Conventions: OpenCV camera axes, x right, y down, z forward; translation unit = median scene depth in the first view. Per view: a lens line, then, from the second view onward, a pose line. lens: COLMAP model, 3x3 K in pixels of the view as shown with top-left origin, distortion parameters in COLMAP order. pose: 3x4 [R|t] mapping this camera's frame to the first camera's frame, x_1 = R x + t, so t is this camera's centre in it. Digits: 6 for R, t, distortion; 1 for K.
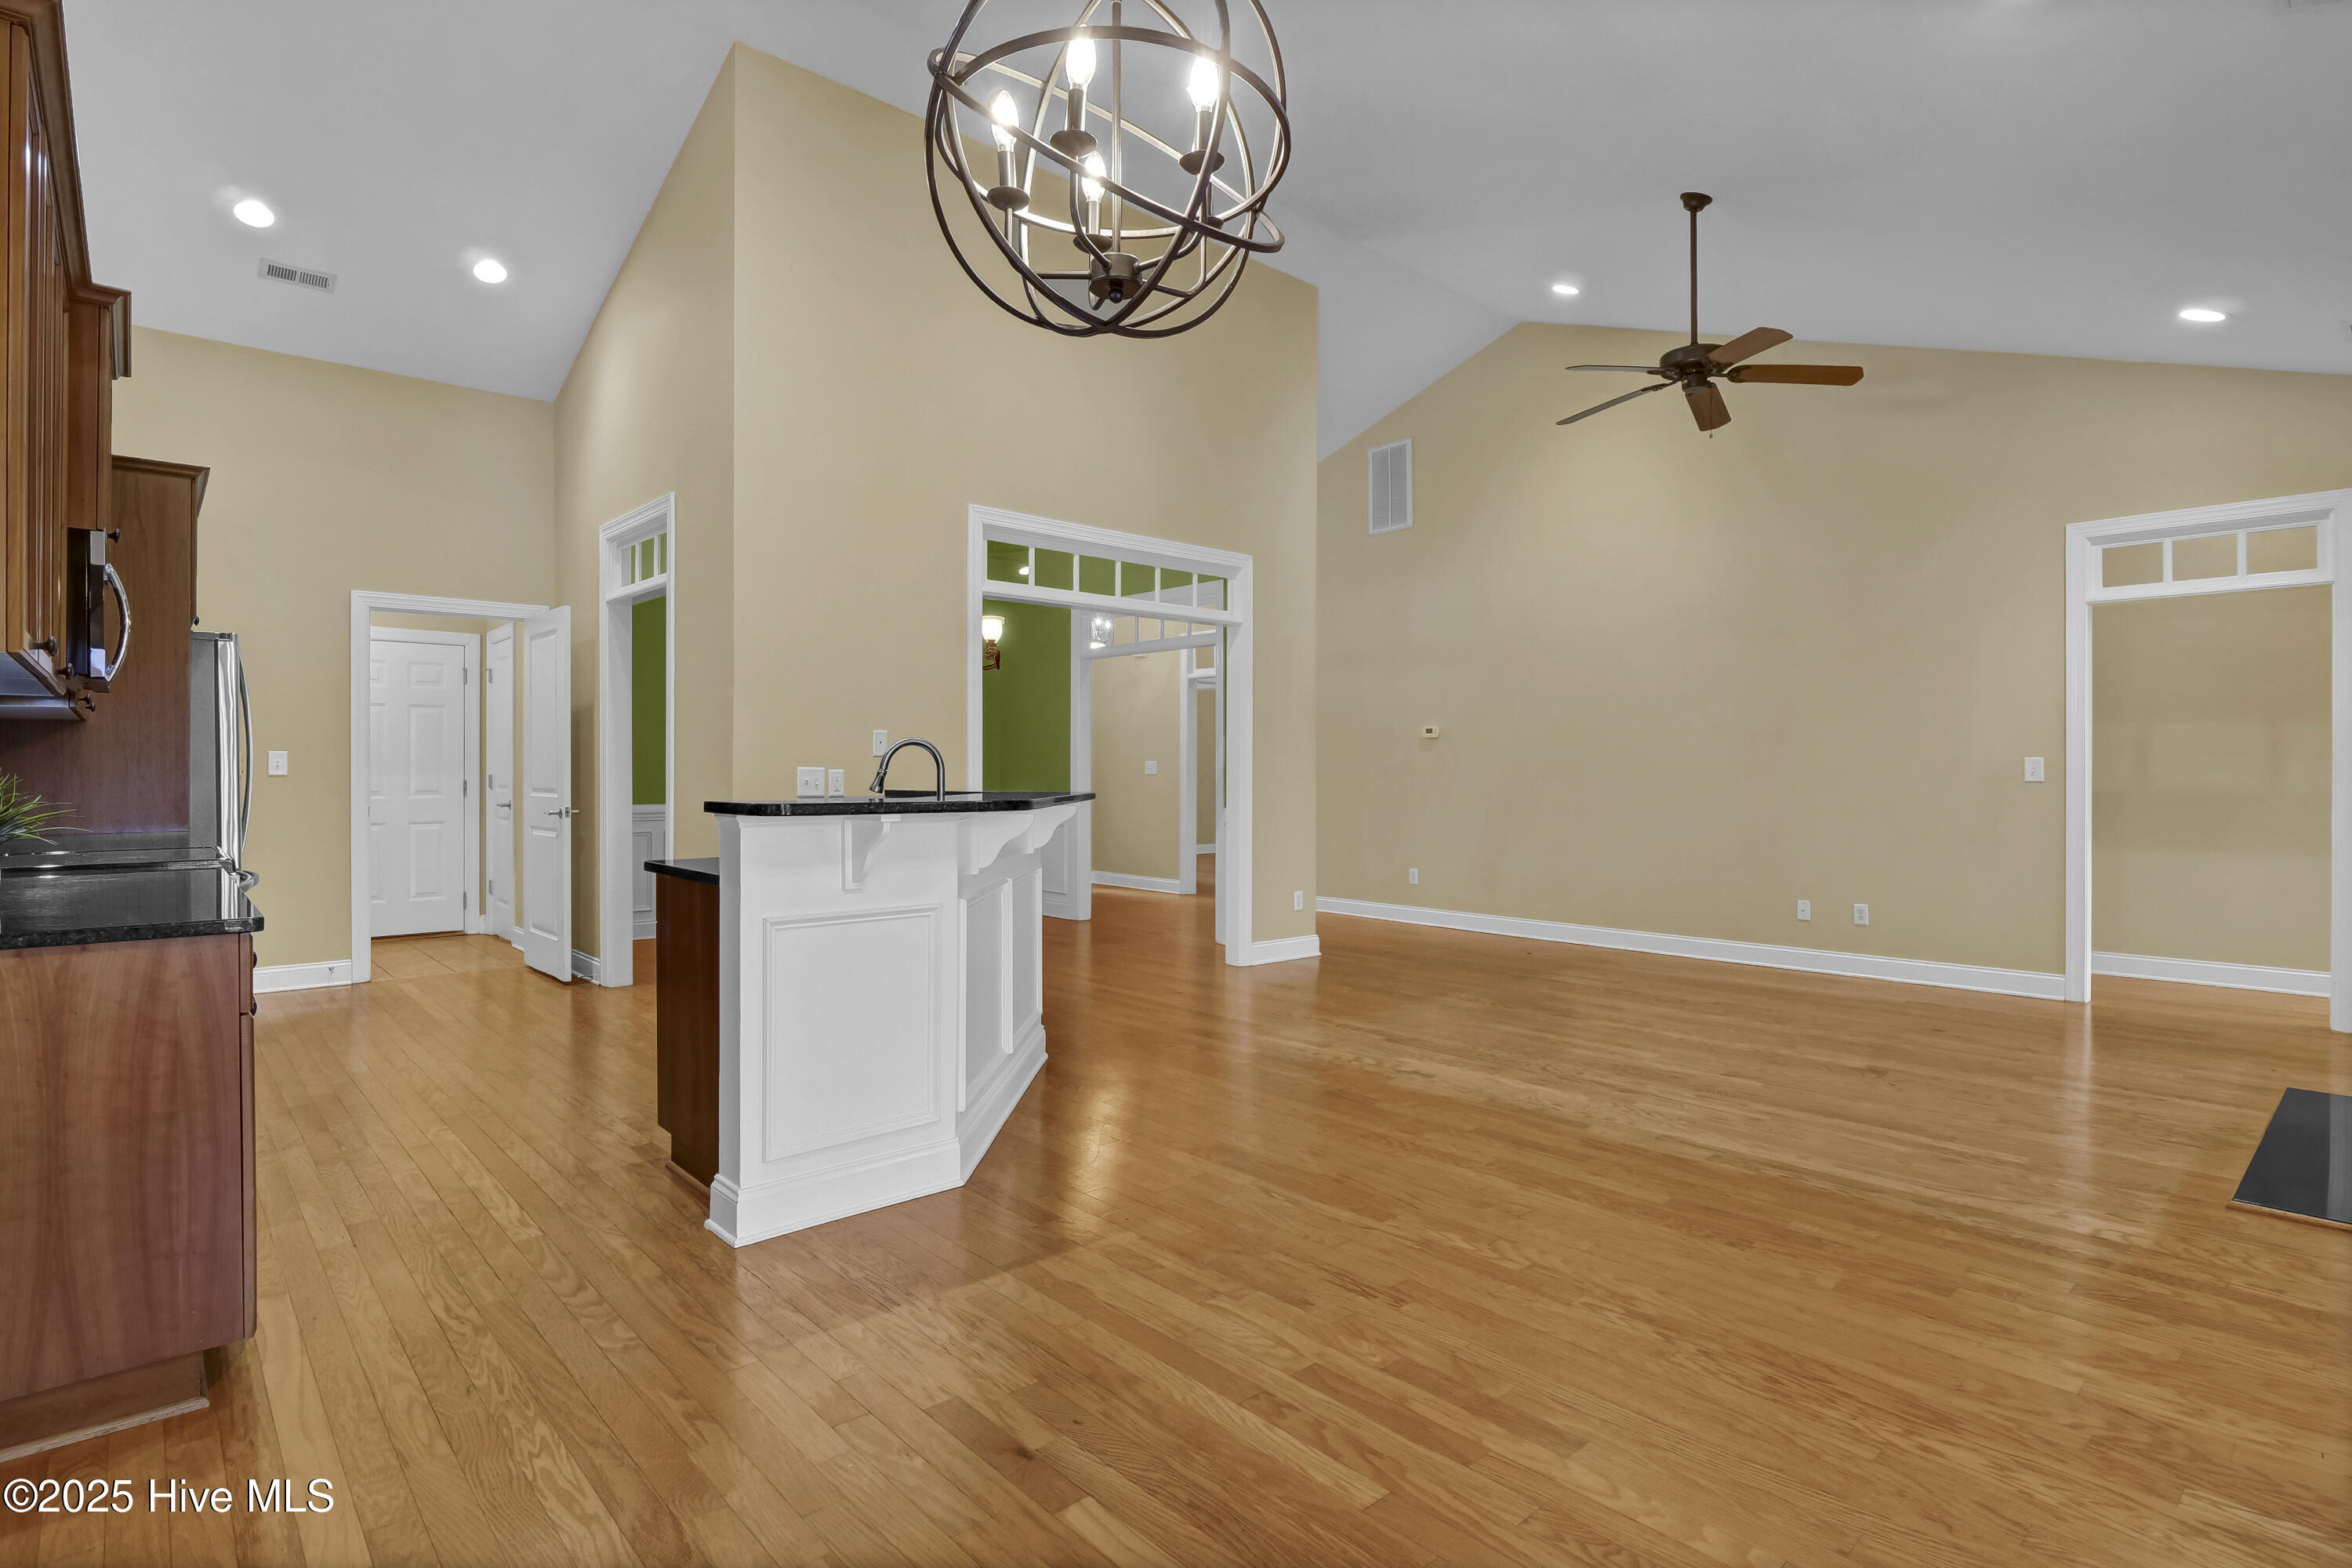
lens RADIAL K [[1172.0, 0, 1166.4], [0, 1172.0, 765.3], [0, 0, 1]] dist [-0.010768, -0.003123]
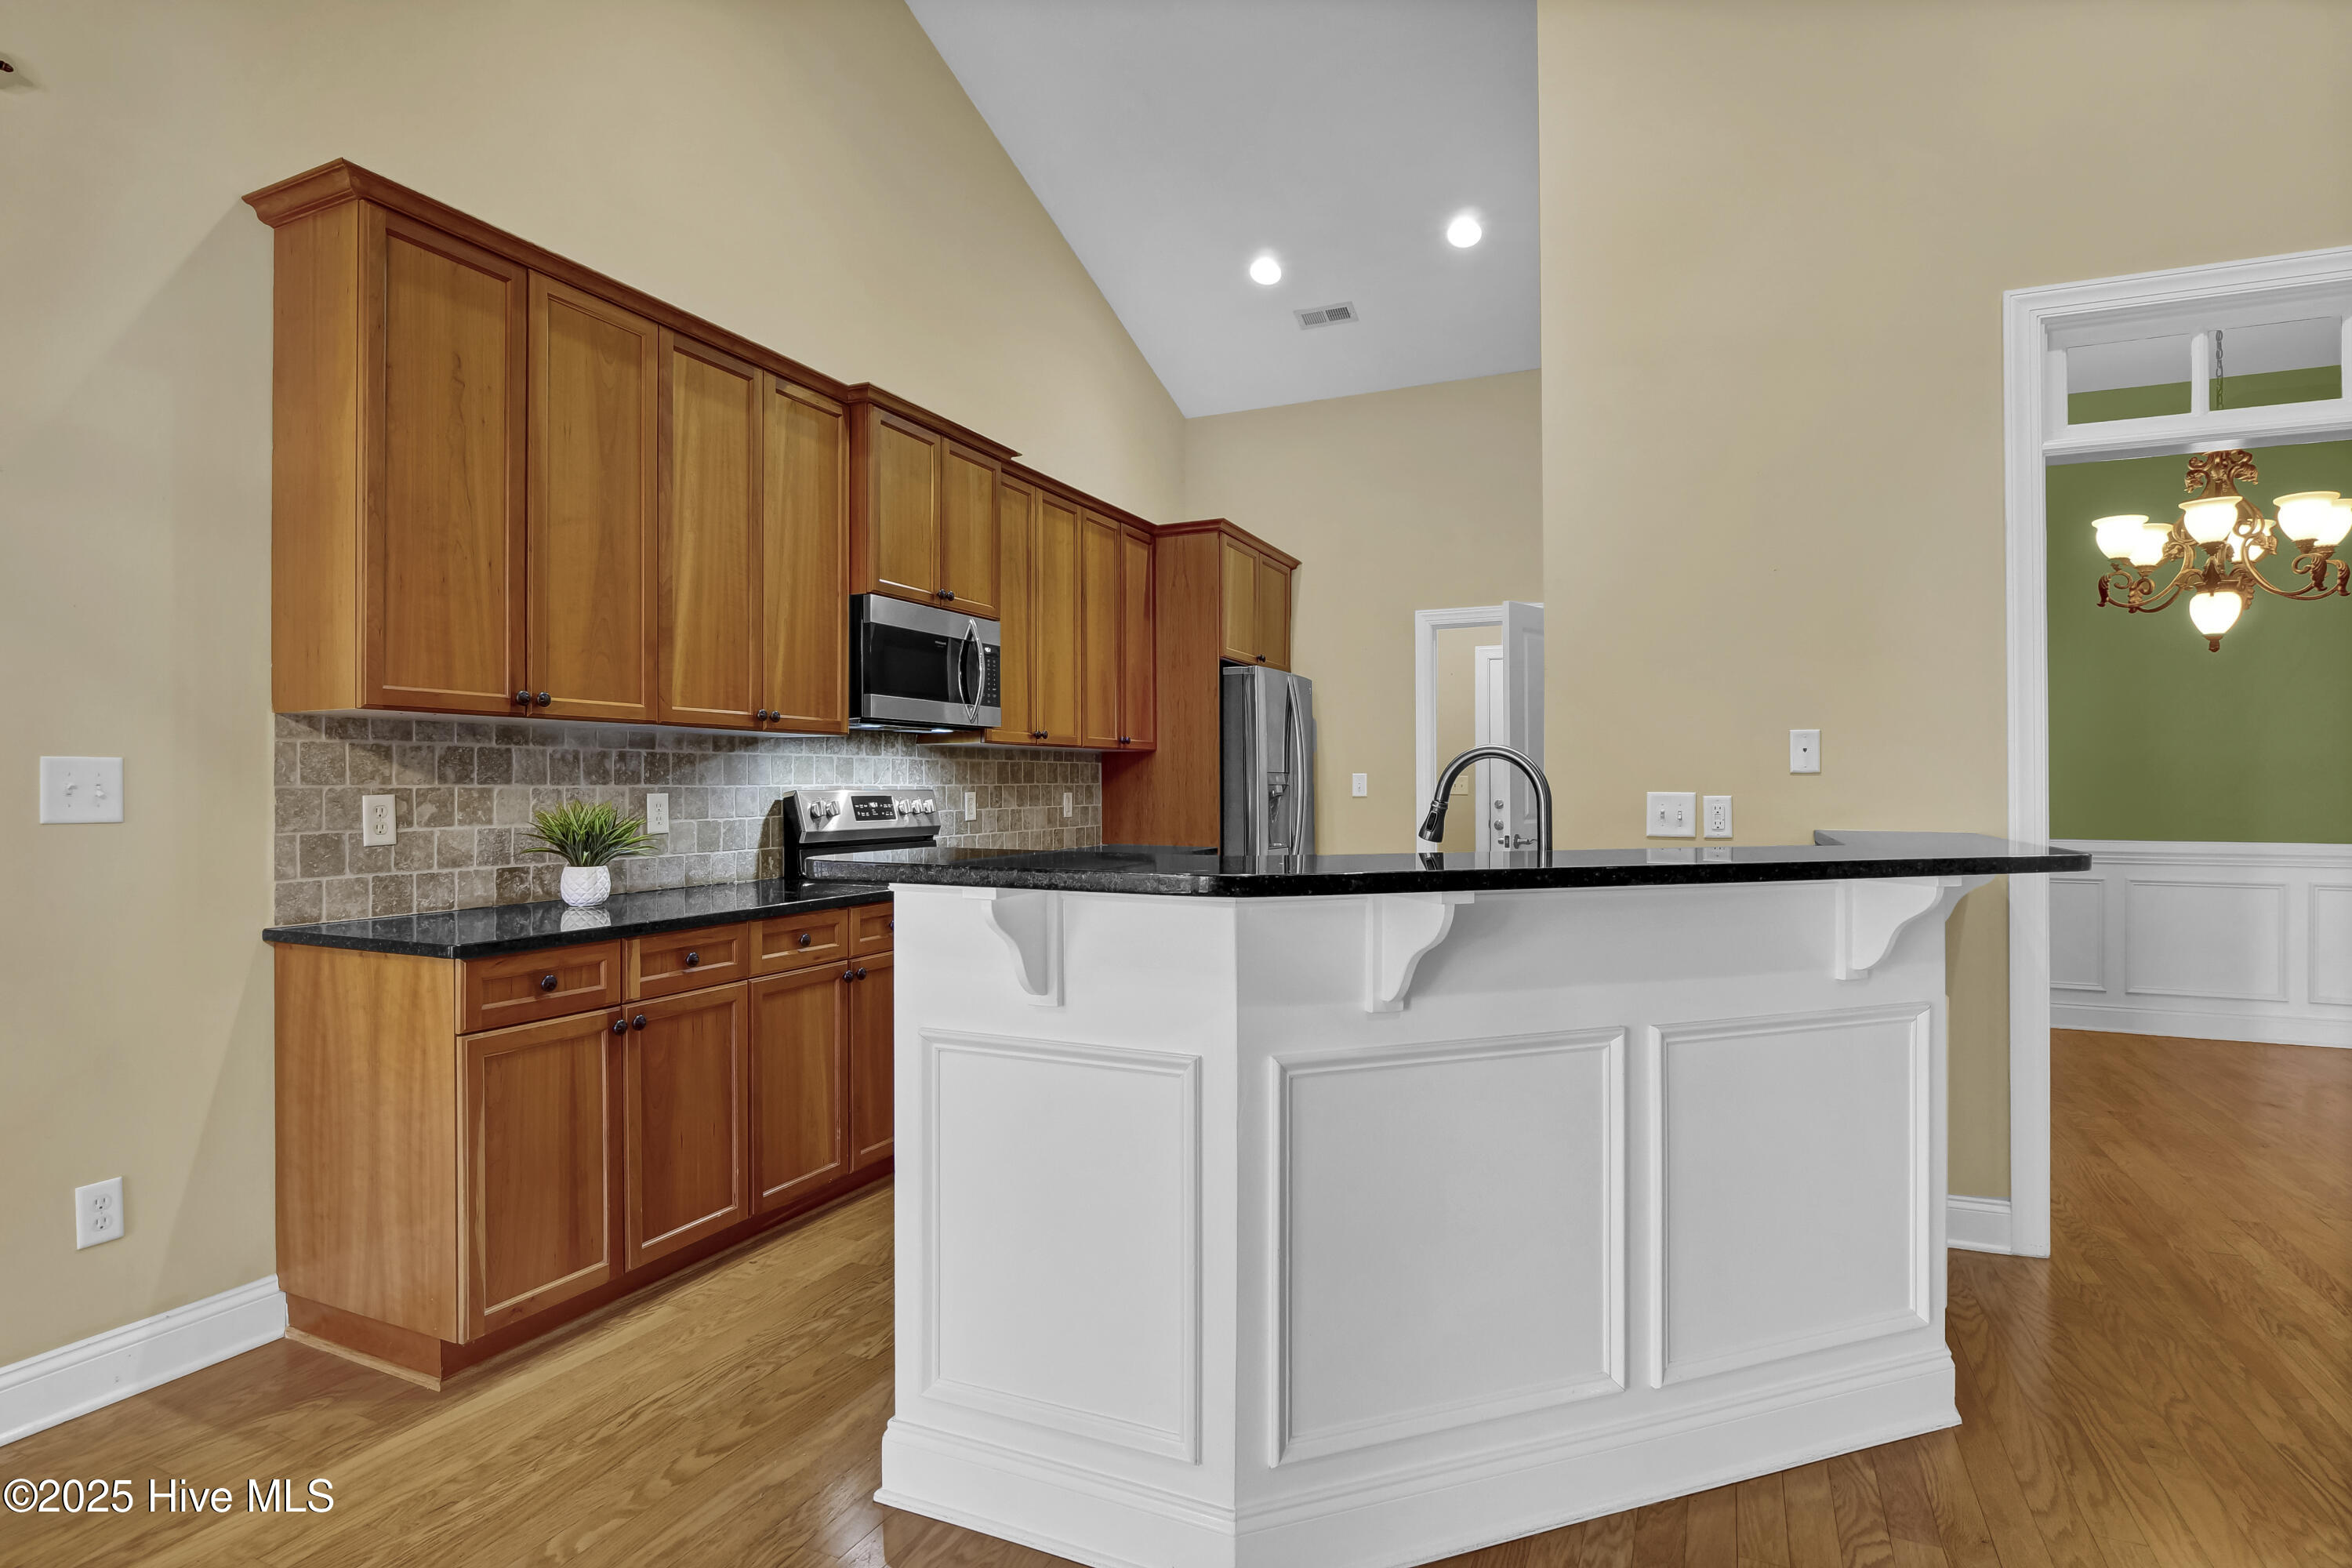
lens RADIAL K [[1194.6, 0, 1179.0], [0, 1194.6, 781.3], [0, 0, 1]] dist [-0.014334, -0.001787]
pose [[0.395978, -0.004061, -0.918251, 0.172842], [0.006827, 0.999976, -0.001478, -0.004575], [0.918234, -0.005684, 0.395996, 0.443750]]
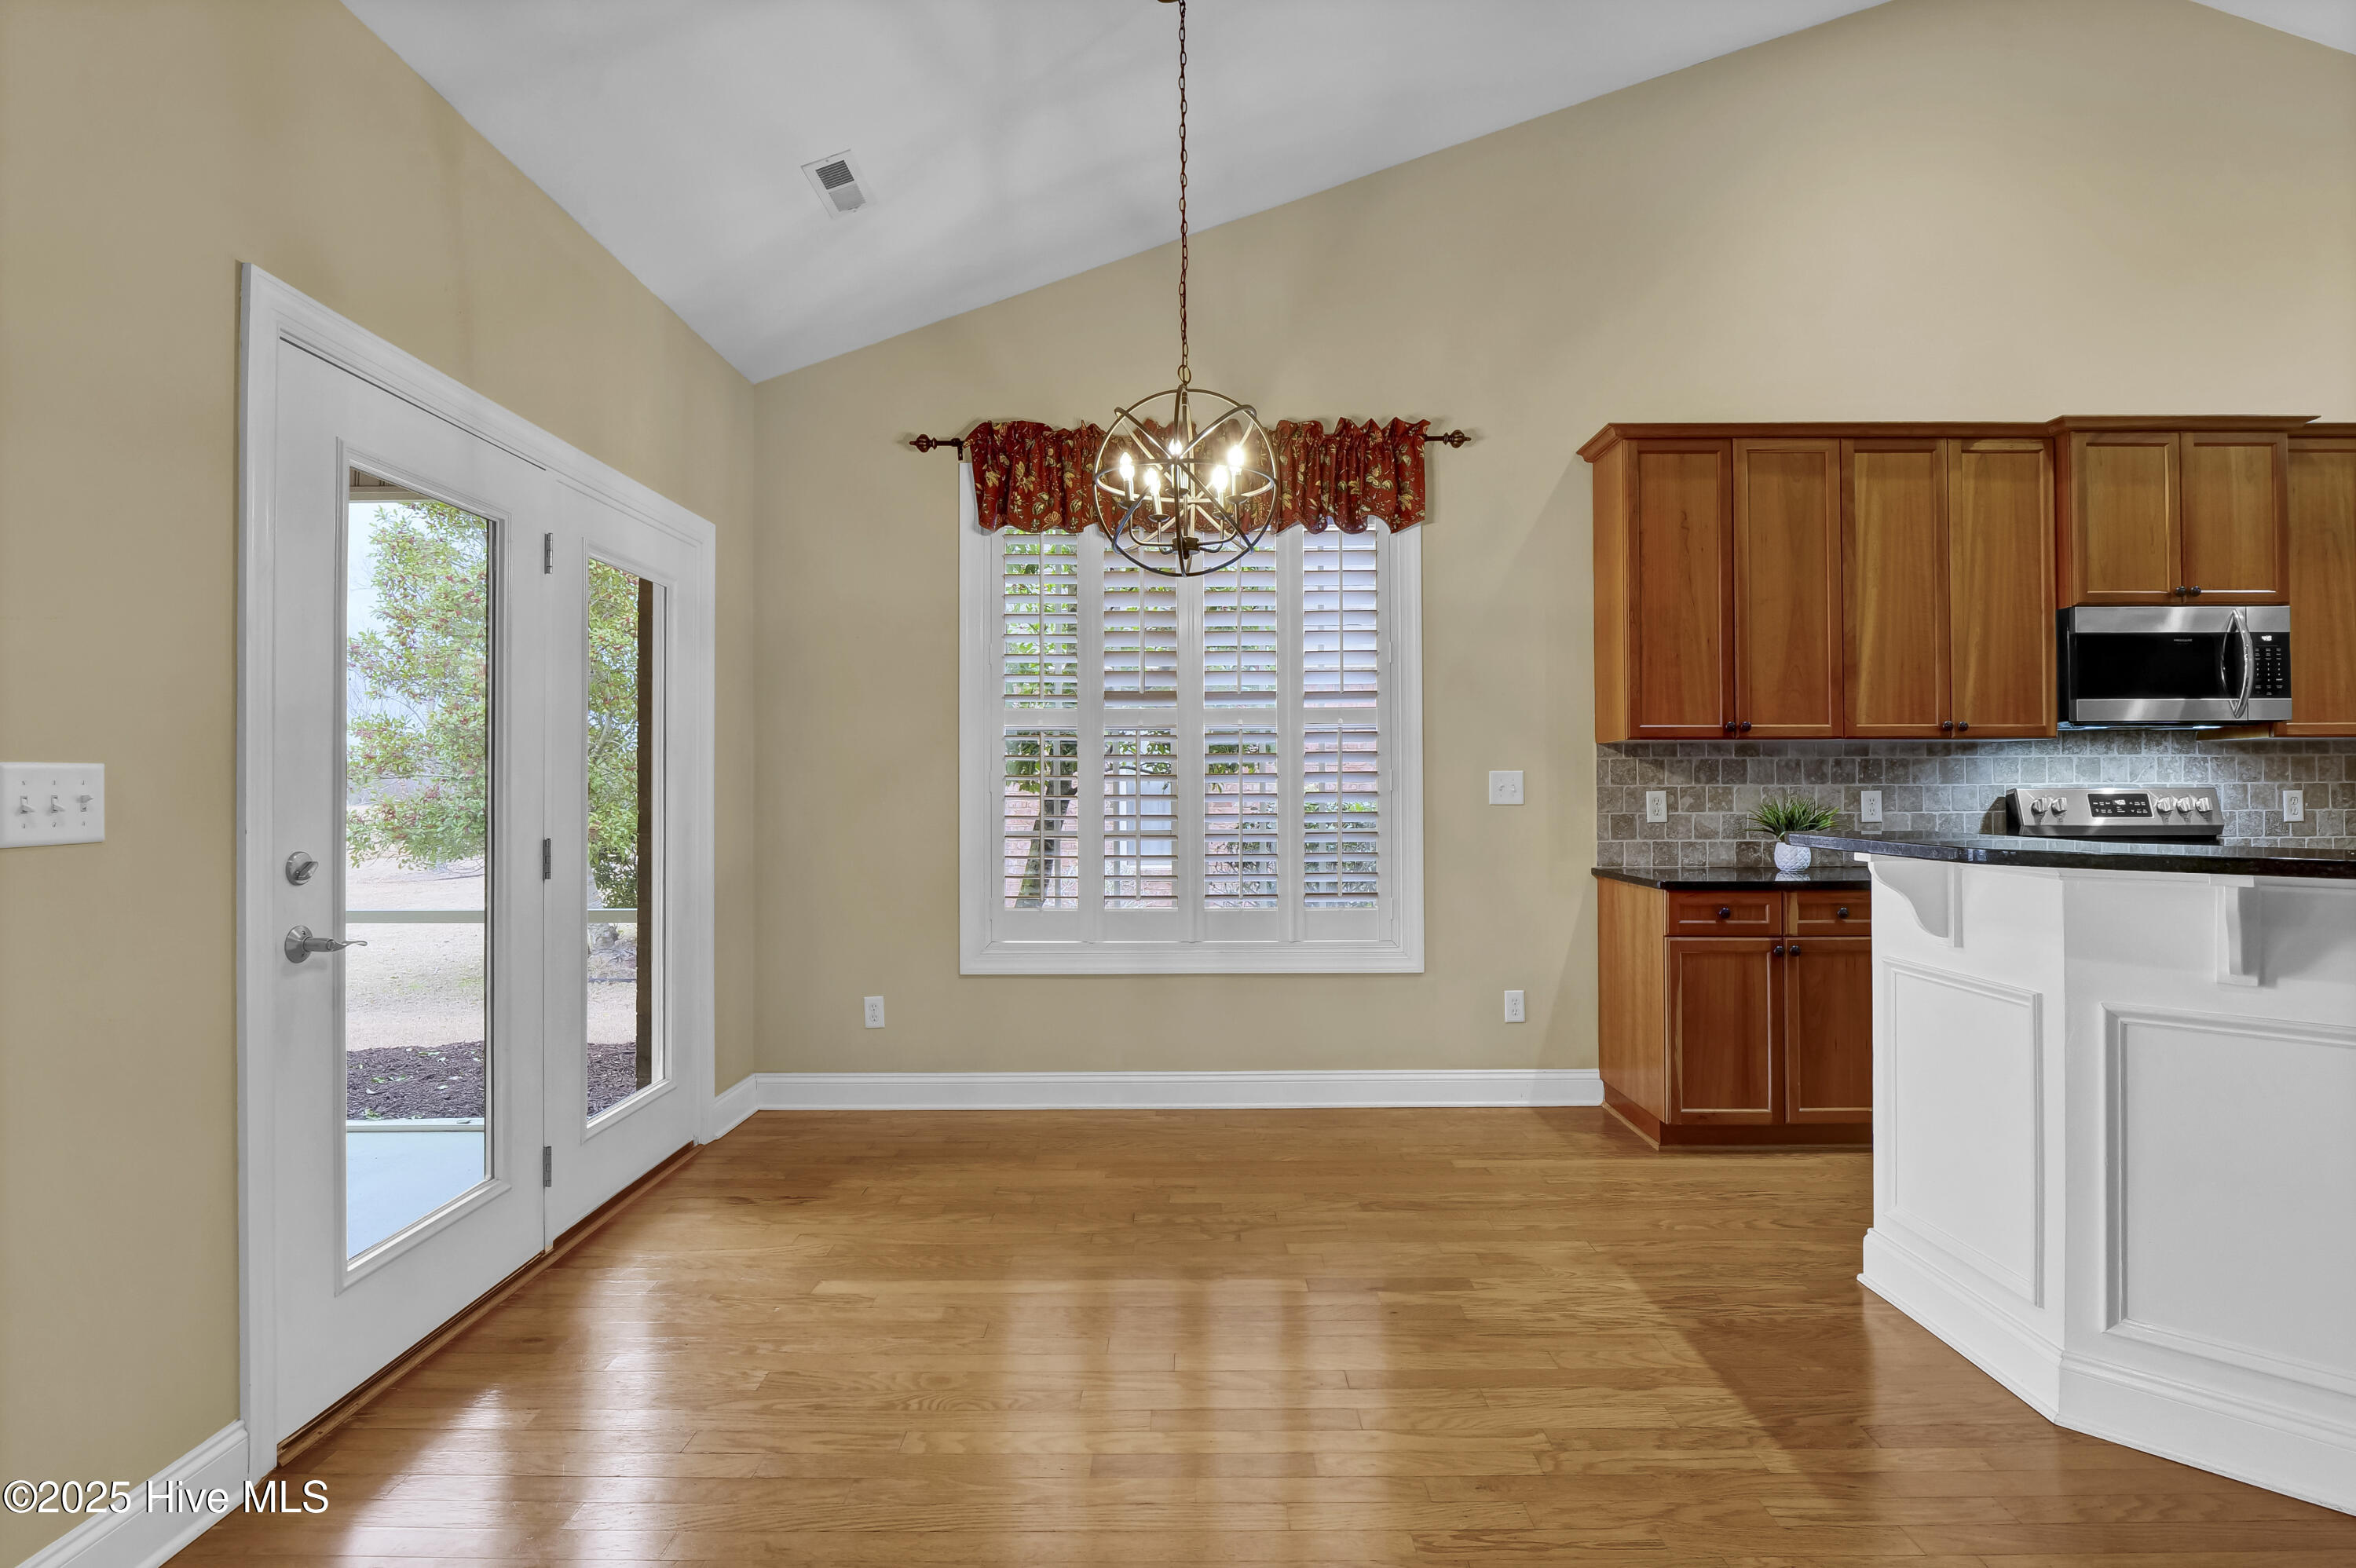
lens RADIAL K [[1173.8, 0, 1171.4], [0, 1173.8, 773.3], [0, 0, 1]] dist [-0.010768, -0.003123]
pose [[-0.679445, -0.005965, -0.733702, 0.379467], [0.007530, 0.999858, -0.015101, -0.004253], [0.733688, -0.015785, -0.679303, 0.624830]]
